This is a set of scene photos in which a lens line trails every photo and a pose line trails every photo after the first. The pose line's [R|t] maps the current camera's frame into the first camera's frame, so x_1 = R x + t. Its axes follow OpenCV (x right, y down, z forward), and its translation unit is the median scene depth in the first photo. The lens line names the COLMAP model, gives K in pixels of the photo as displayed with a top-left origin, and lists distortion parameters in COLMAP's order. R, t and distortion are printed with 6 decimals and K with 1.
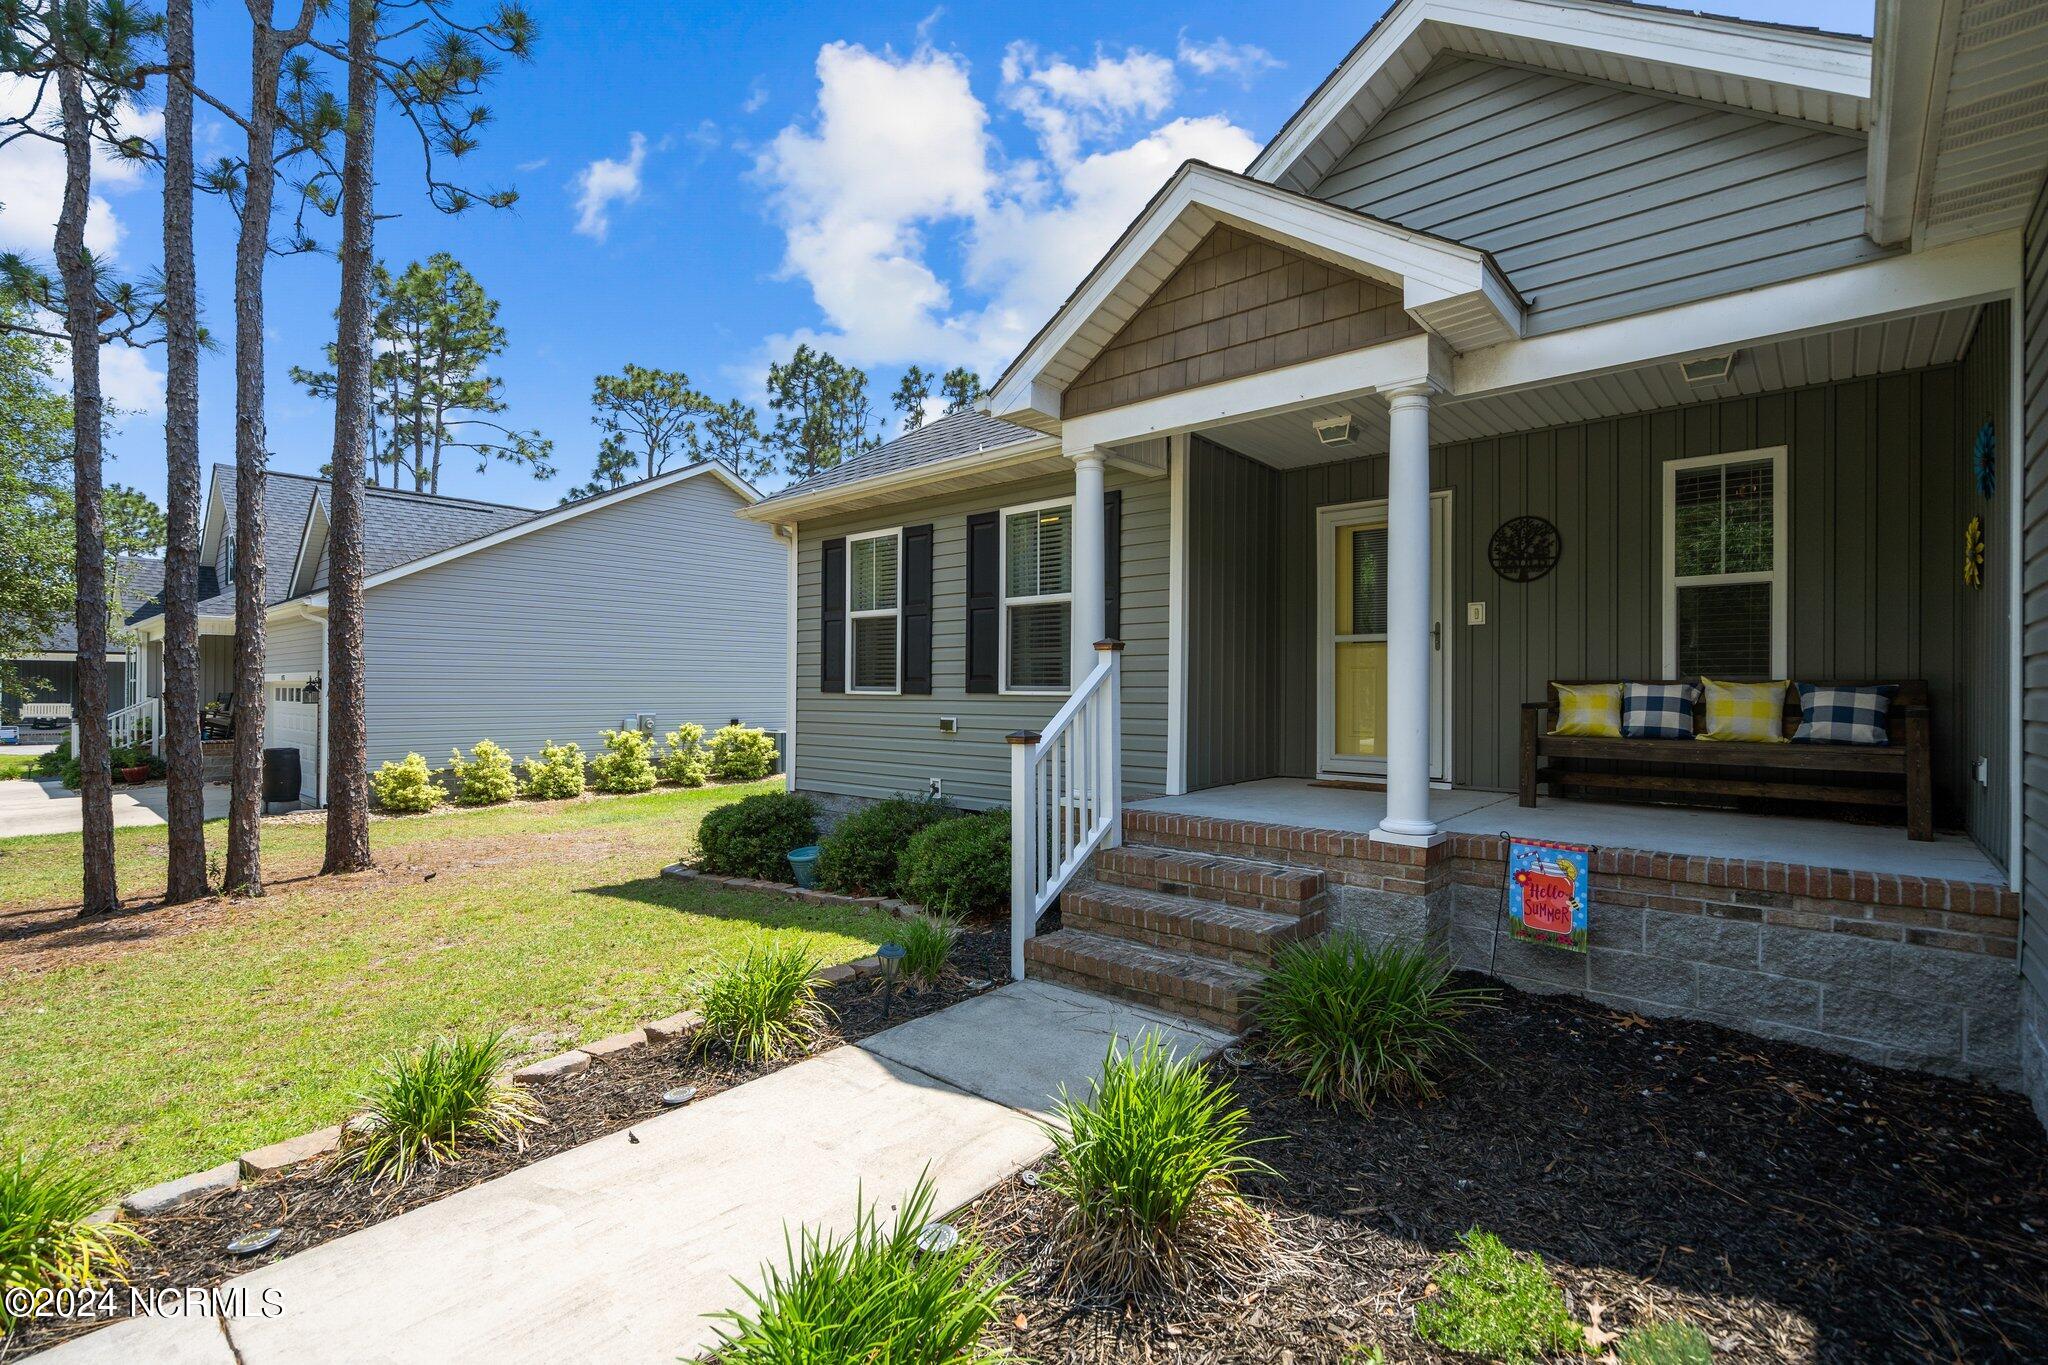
lens RADIAL K [[927.6, 0, 1024.0], [0, 927.6, 682.5], [0, 0, 1]] dist [0.001153, 0.000149]
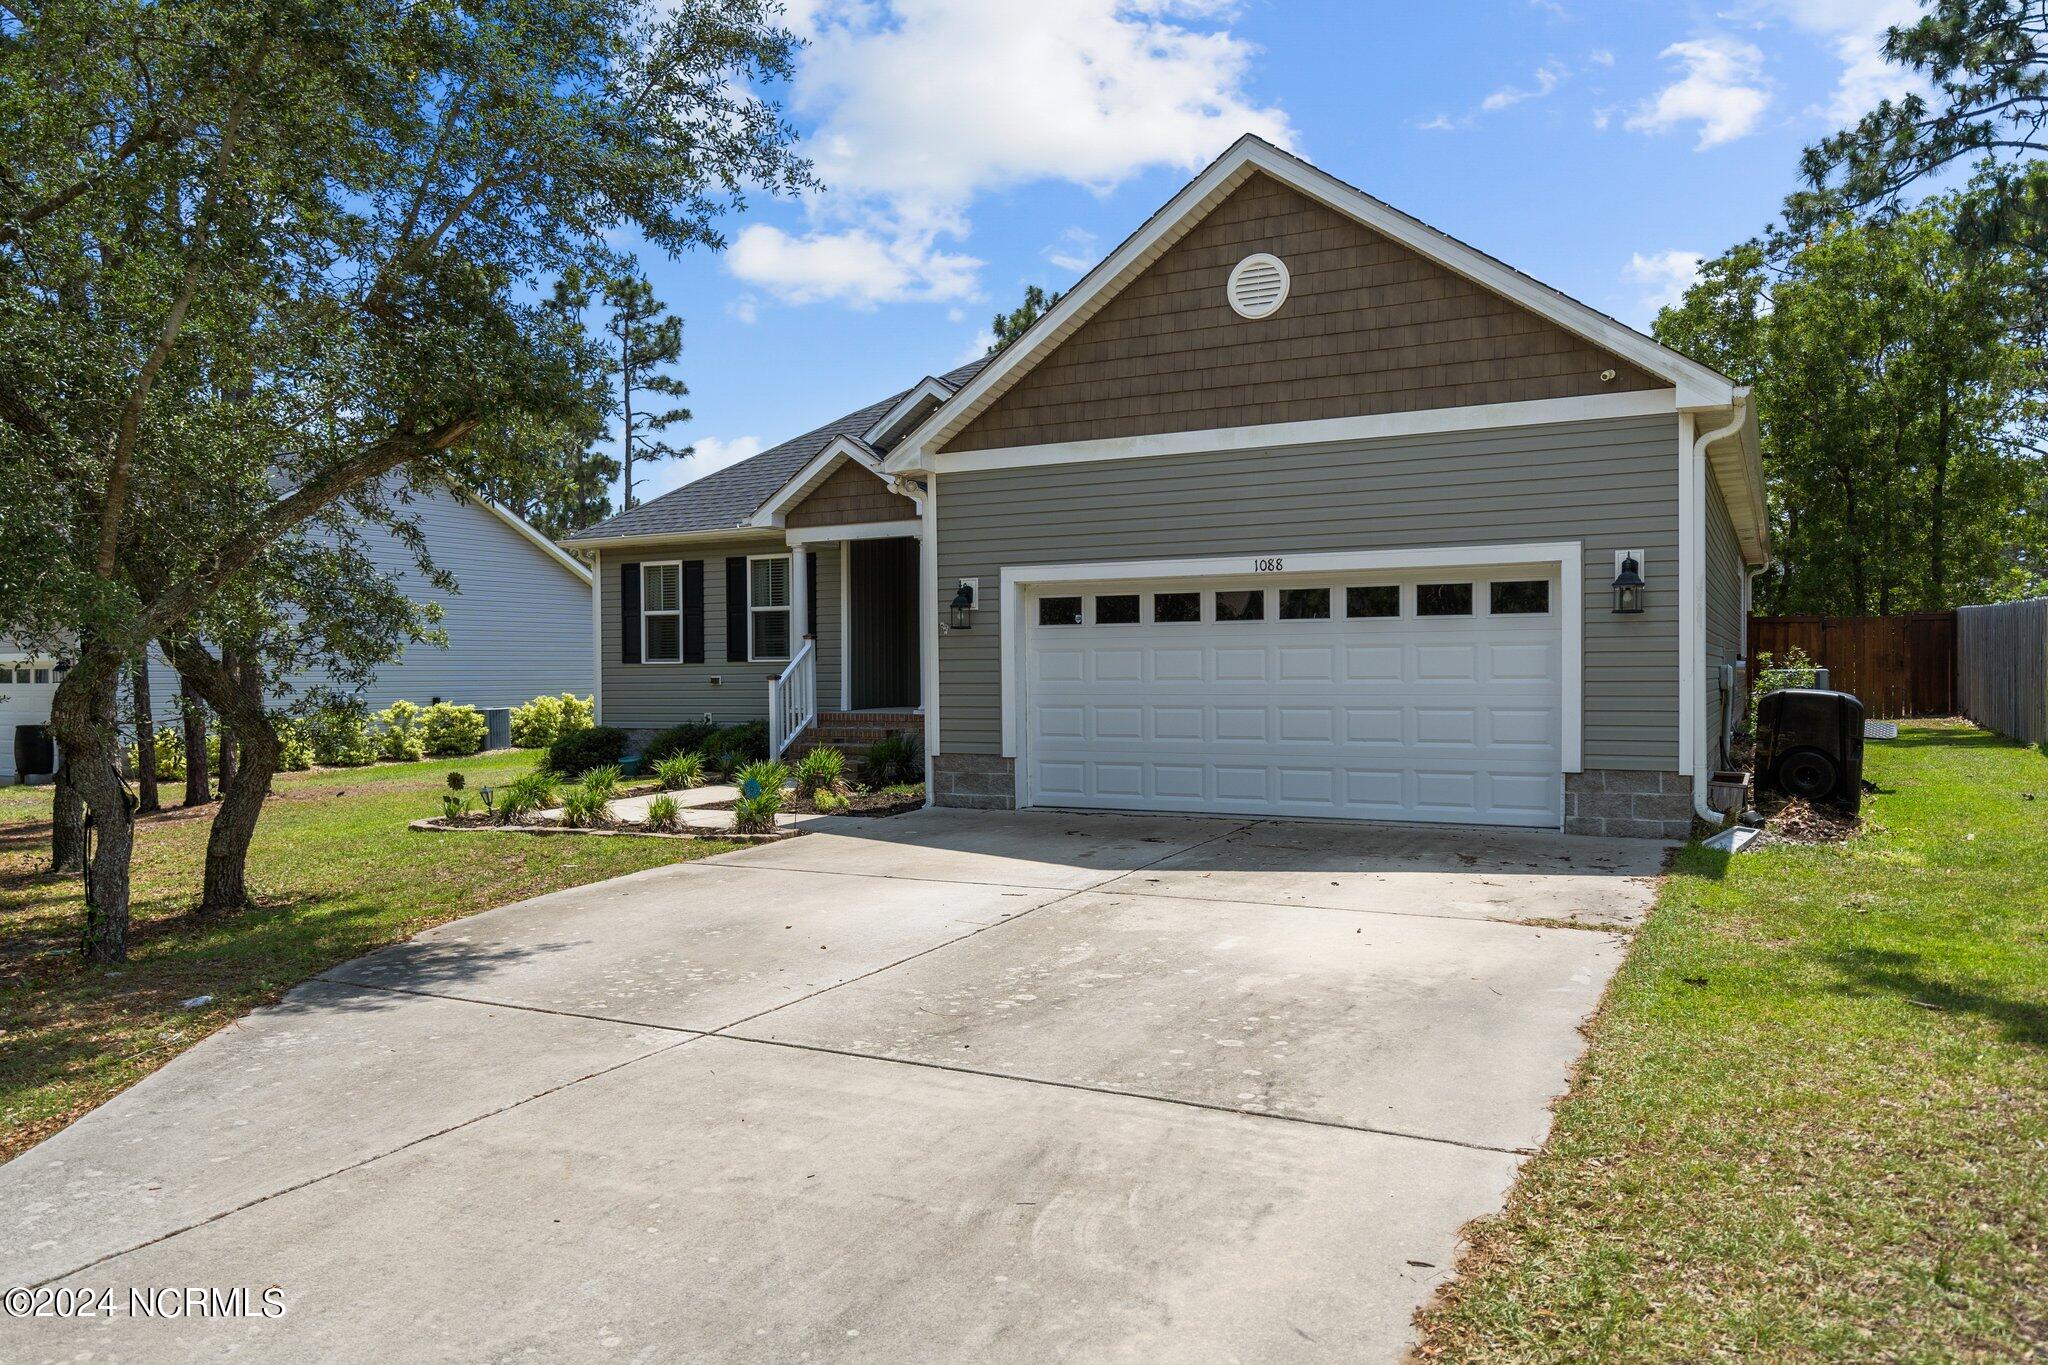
lens RADIAL K [[1416.7, 0, 1024.0], [0, 1416.7, 682.5], [0, 0, 1]] dist [0.003444, 0.001023]
pose [[0.972639, -0.014984, 0.231839, -0.130749], [0.011208, 0.999782, 0.017596, 0.009771], [-0.232052, -0.014516, 0.972595, -1.599205]]
